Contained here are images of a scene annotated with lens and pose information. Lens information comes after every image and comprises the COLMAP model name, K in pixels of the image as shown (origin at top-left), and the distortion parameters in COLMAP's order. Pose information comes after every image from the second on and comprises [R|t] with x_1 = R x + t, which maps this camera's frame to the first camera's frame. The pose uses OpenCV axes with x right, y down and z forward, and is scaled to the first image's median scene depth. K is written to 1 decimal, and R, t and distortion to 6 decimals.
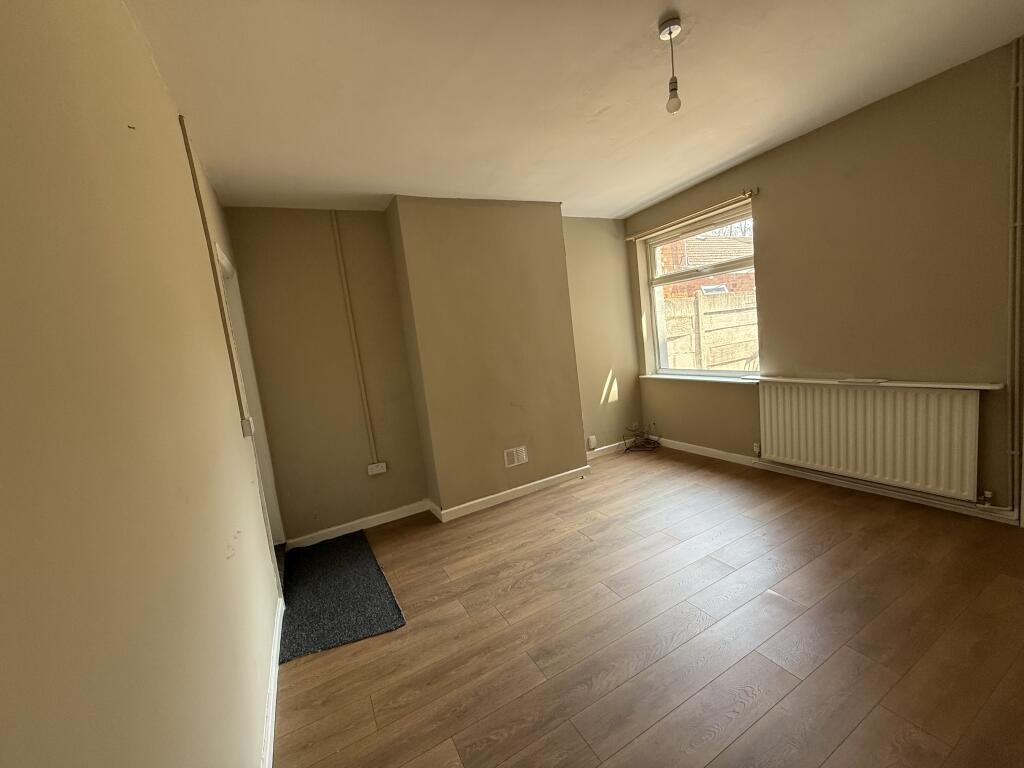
lens RADIAL K [[404.4, 0, 511.8], [0, 404.4, 389.1], [0, 0, 1]] dist [0.001046, 0.000262]
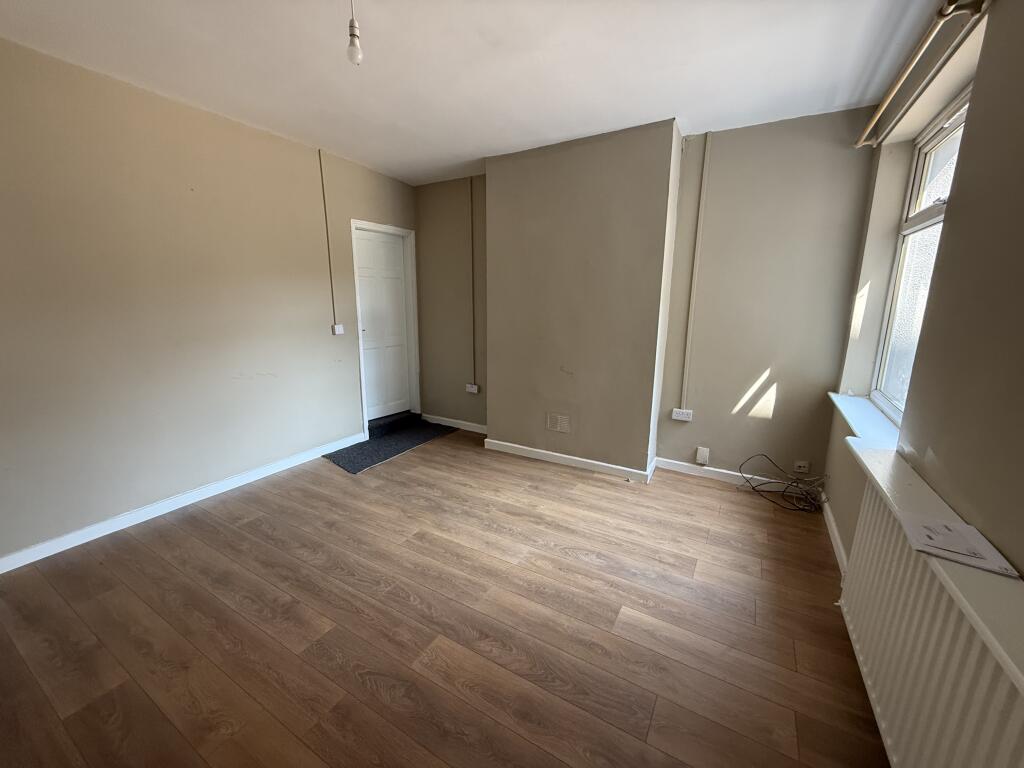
lens RADIAL K [[408.2, 0, 512.0], [0, 408.2, 384.0], [0, 0, 1]] dist [0.002245, -0.000248]
pose [[0.523537, 0.290300, -0.801021, 0.743812], [-0.177669, 0.956692, 0.230595, -0.132417], [0.833272, 0.021592, 0.552441, 0.388894]]
